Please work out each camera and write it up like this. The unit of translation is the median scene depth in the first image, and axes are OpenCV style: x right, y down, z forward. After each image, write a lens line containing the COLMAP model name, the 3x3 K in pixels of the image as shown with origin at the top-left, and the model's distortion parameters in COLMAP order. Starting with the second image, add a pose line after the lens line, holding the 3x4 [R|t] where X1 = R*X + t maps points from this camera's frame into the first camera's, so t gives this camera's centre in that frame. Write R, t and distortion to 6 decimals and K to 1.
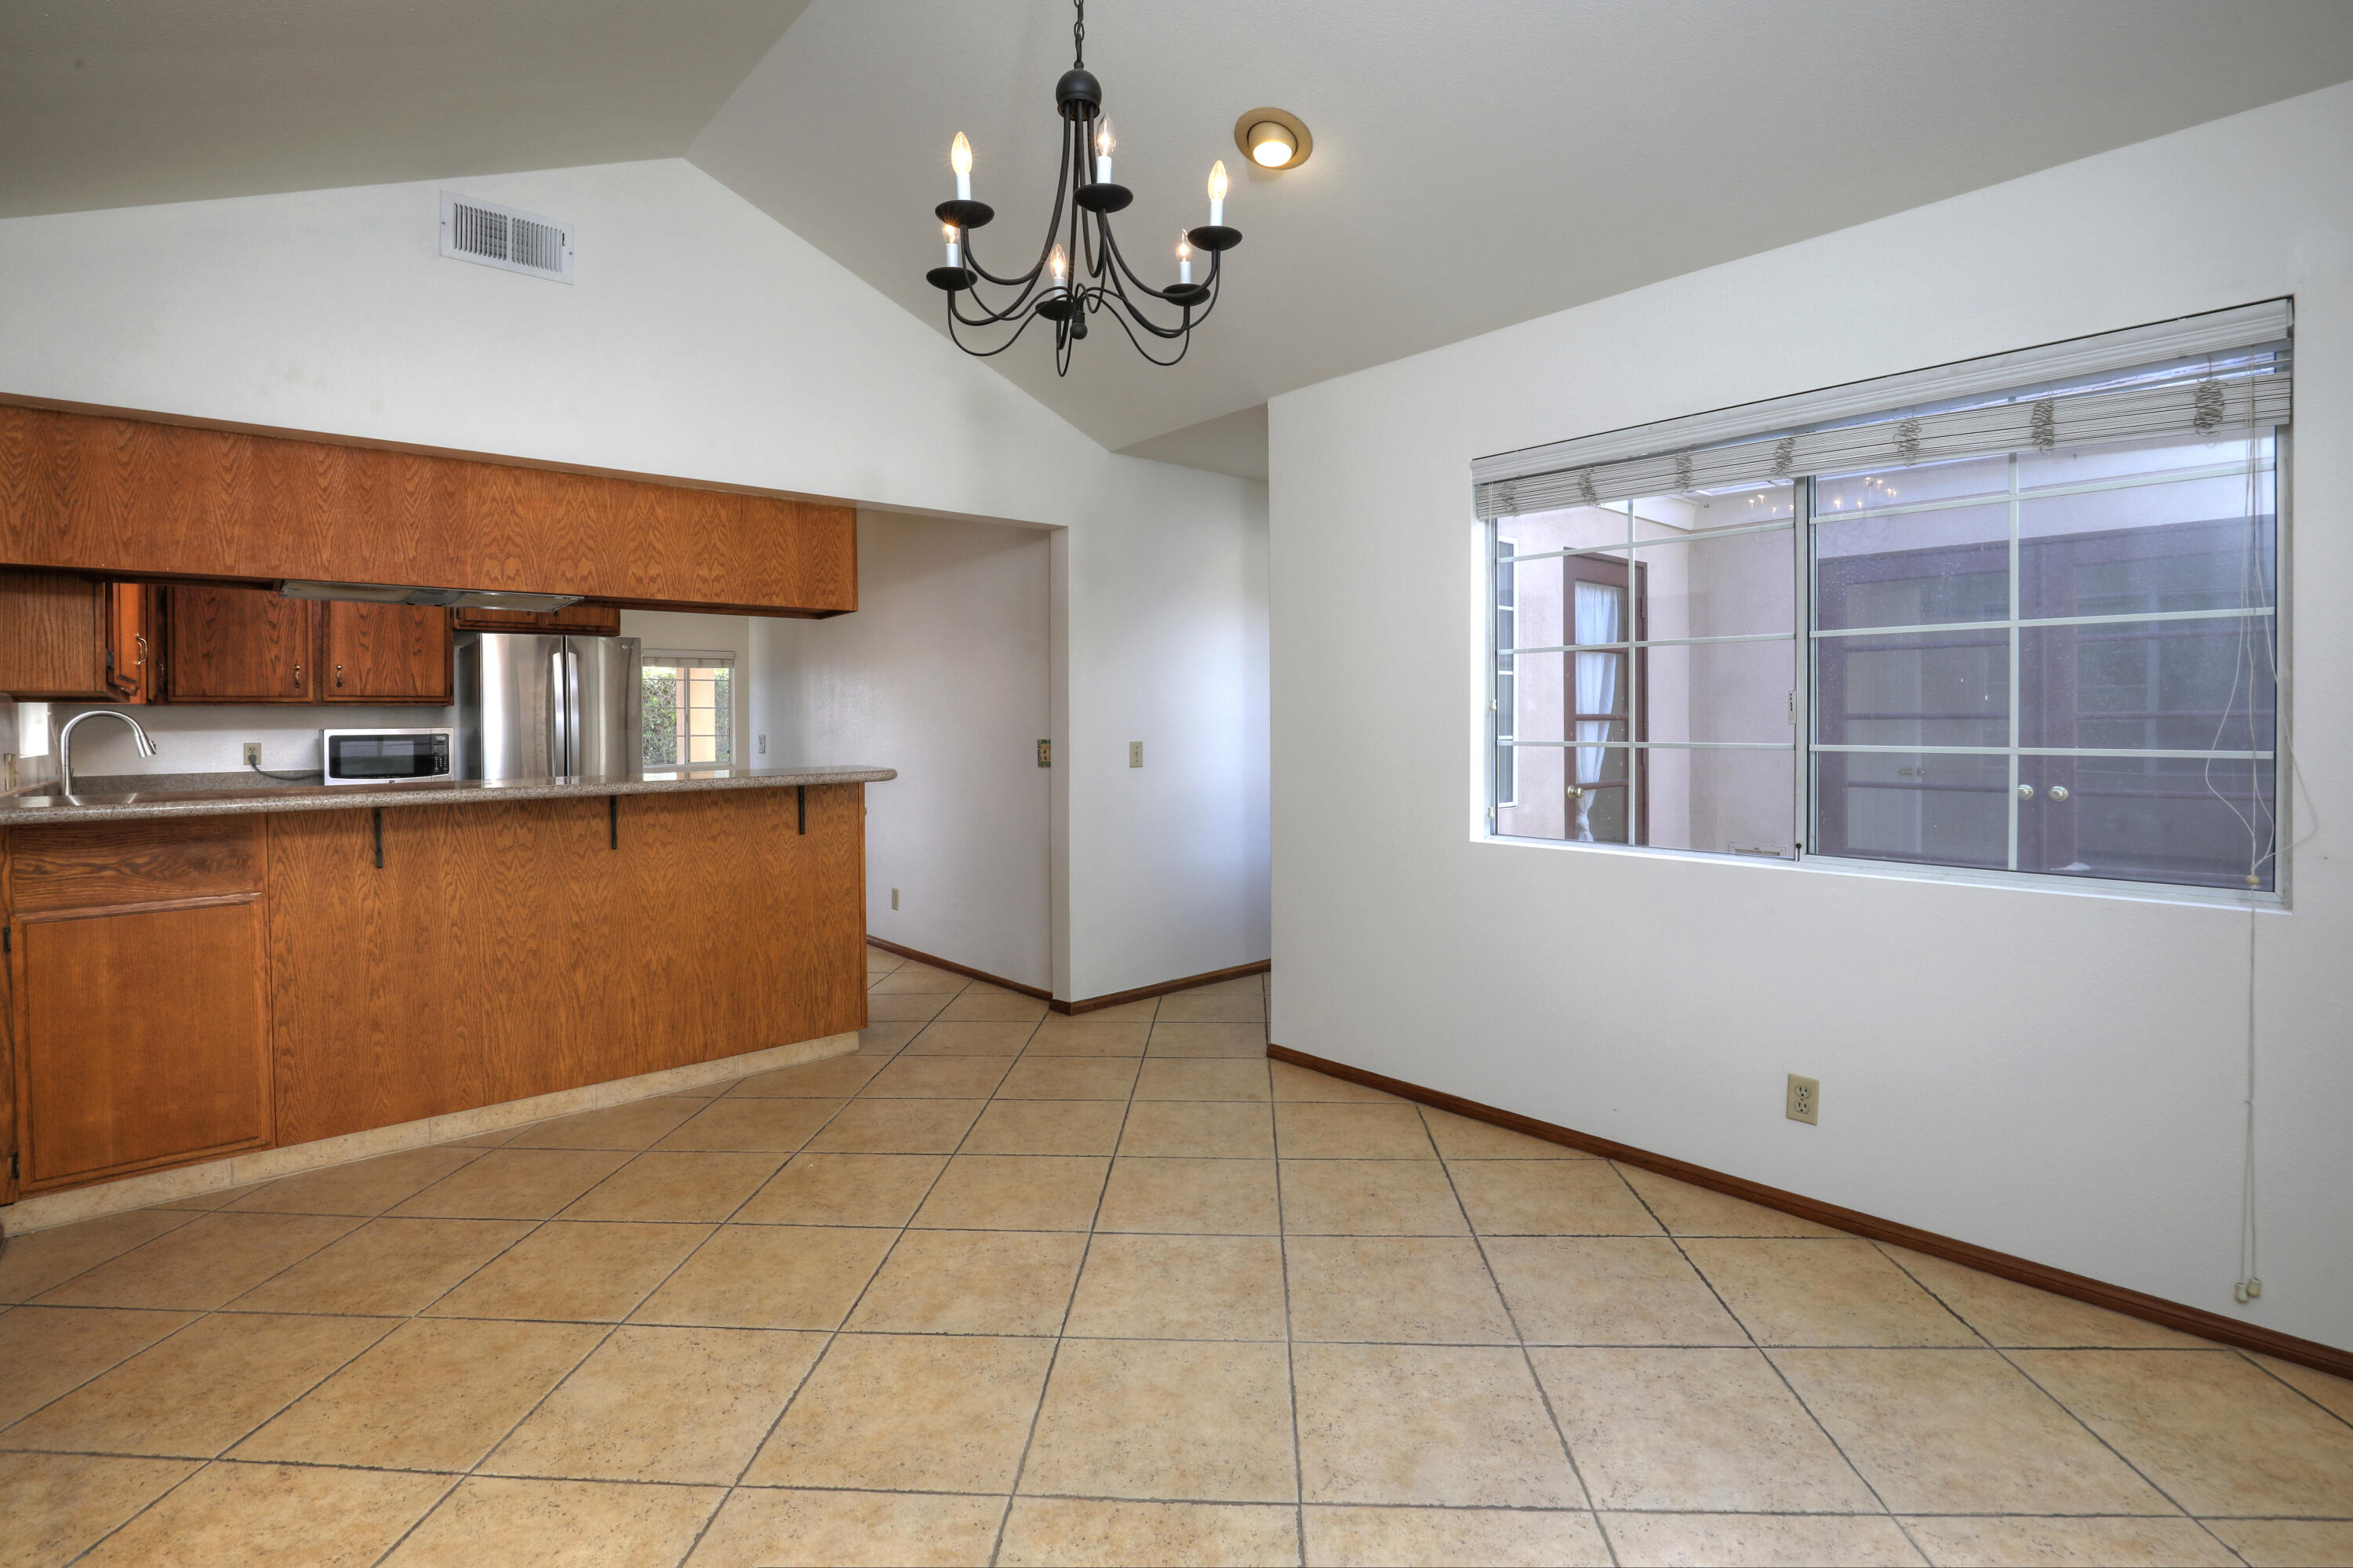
lens RADIAL K [[1085.4, 0, 1175.6], [0, 1085.4, 725.8], [0, 0, 1]] dist [-0.027964, 0.001300]
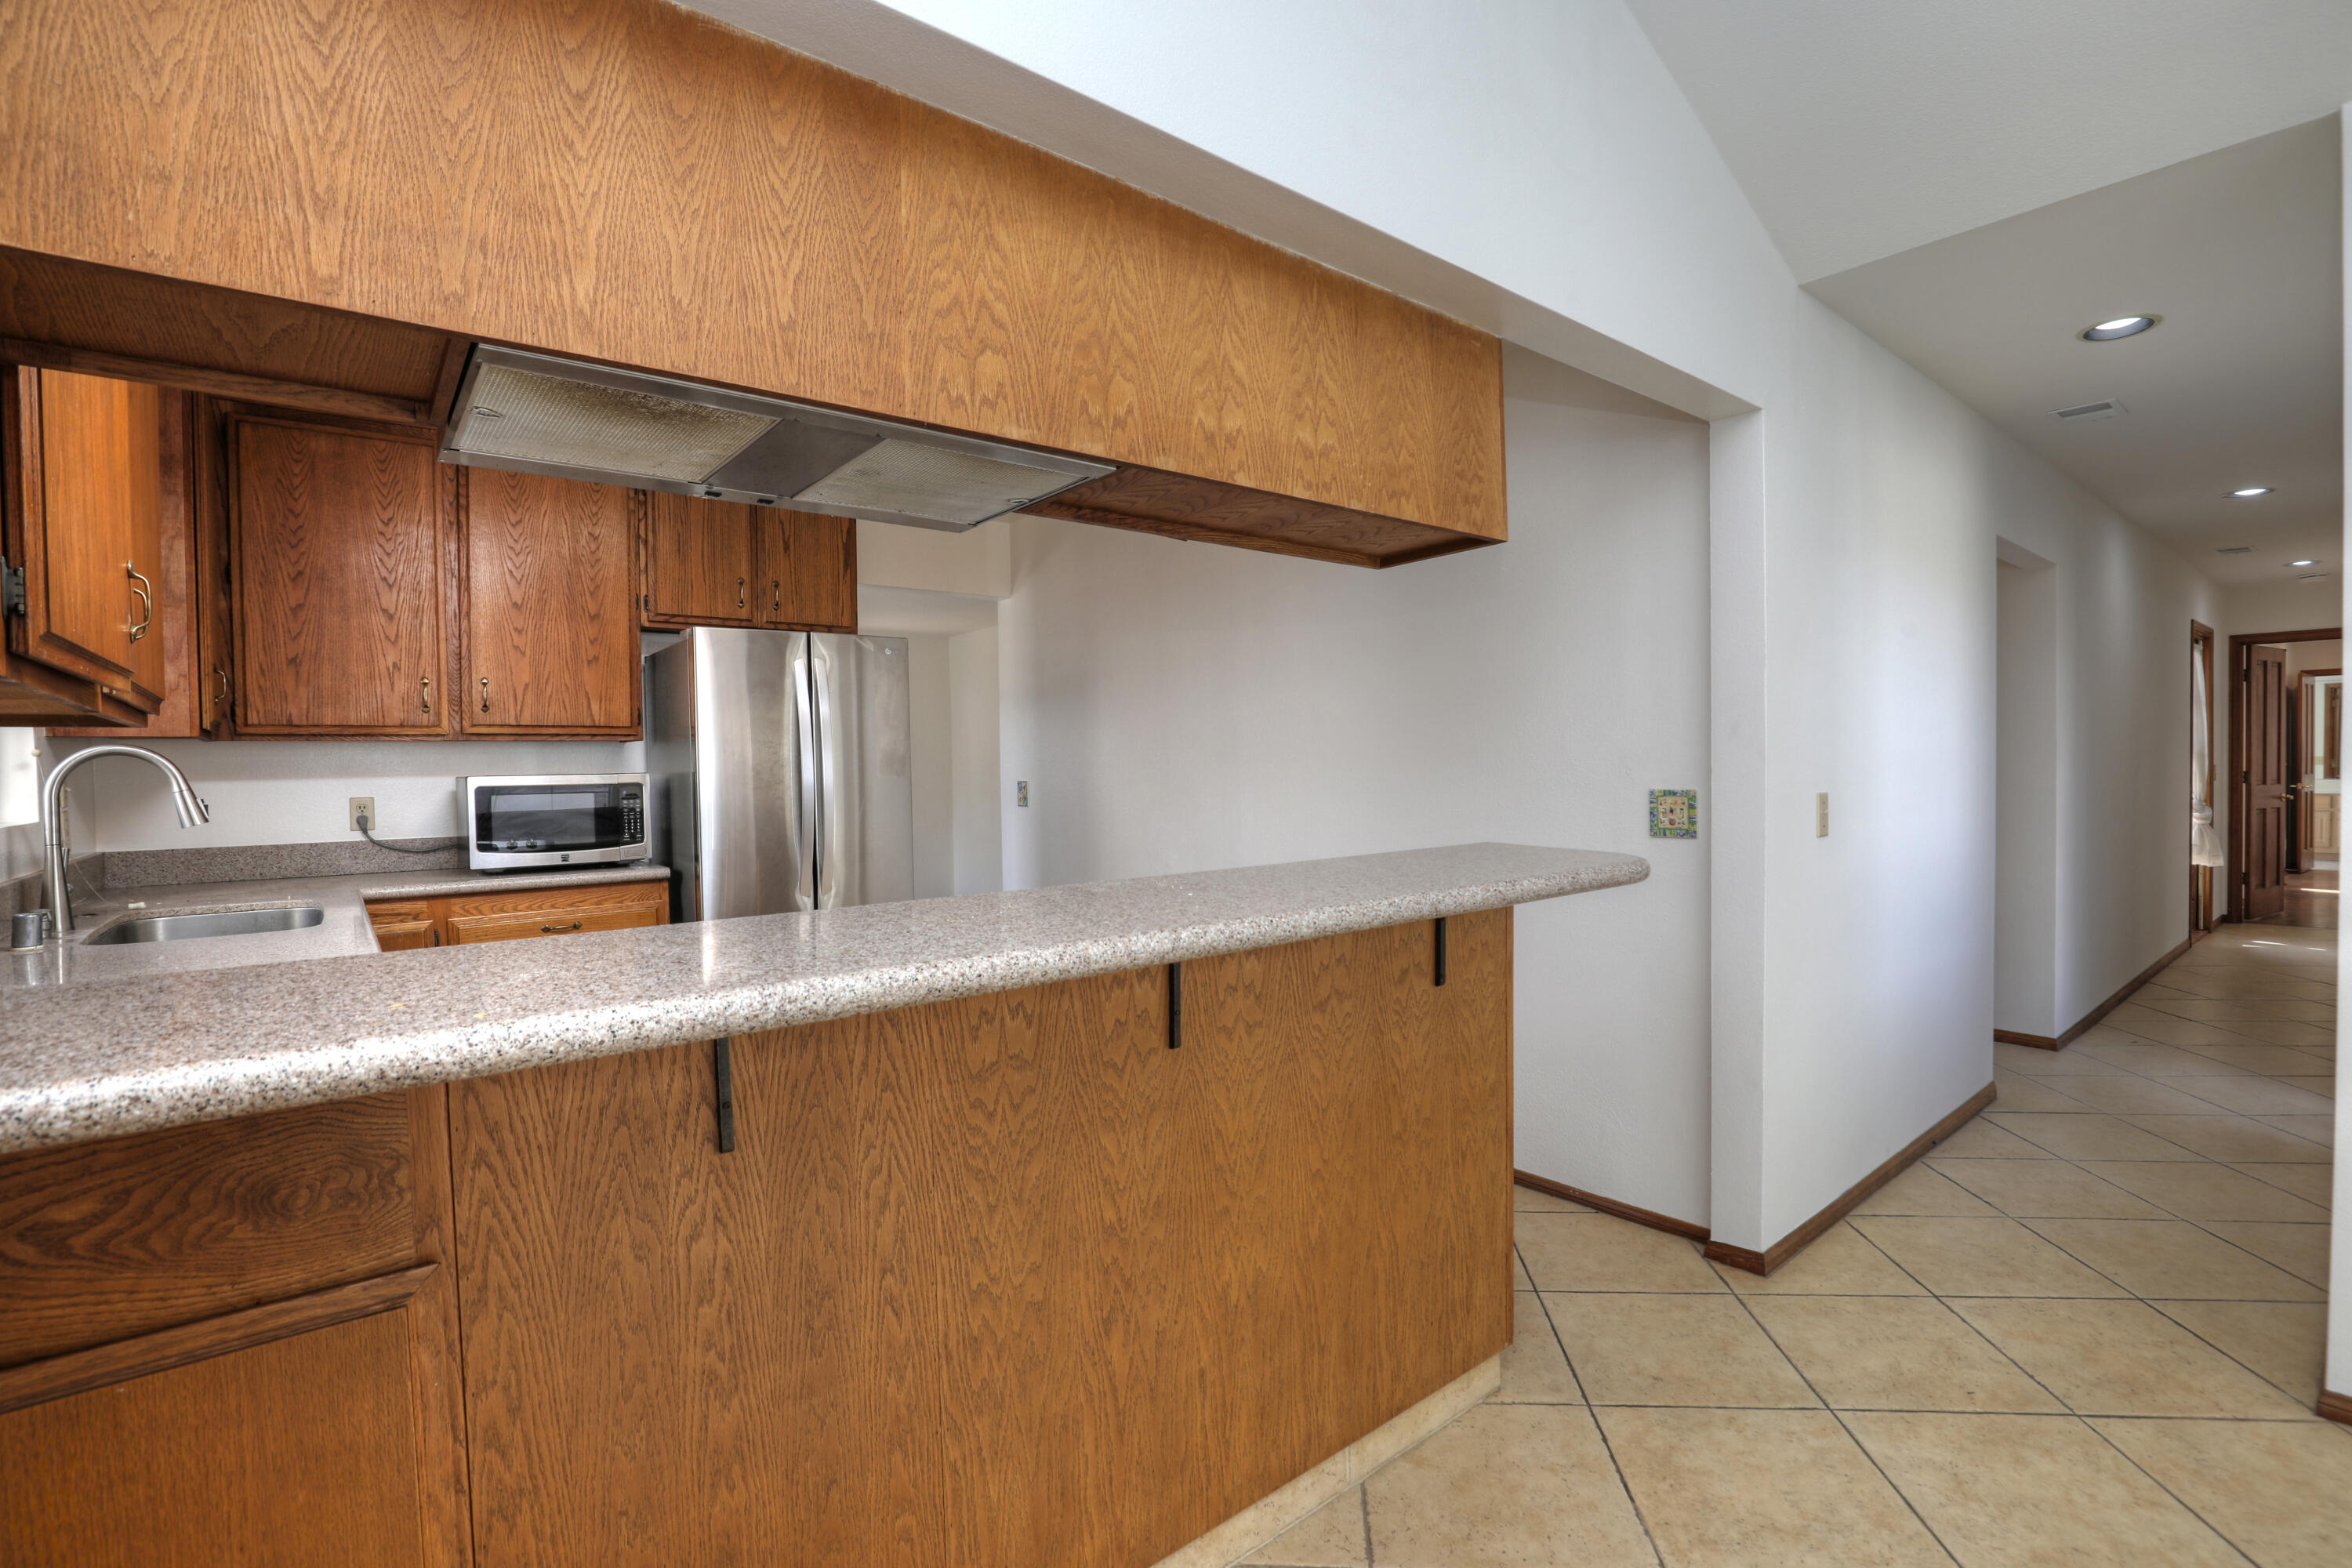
lens RADIAL K [[1045.7, 0, 1113.3], [0, 1045.7, 799.9], [0, 0, 1]] dist [-0.032279, 0.000807]
pose [[0.997239, -0.001059, -0.074252, -0.492206], [0.003259, 0.999559, 0.029513, 0.000351], [0.074188, -0.029673, 0.996803, 0.551349]]
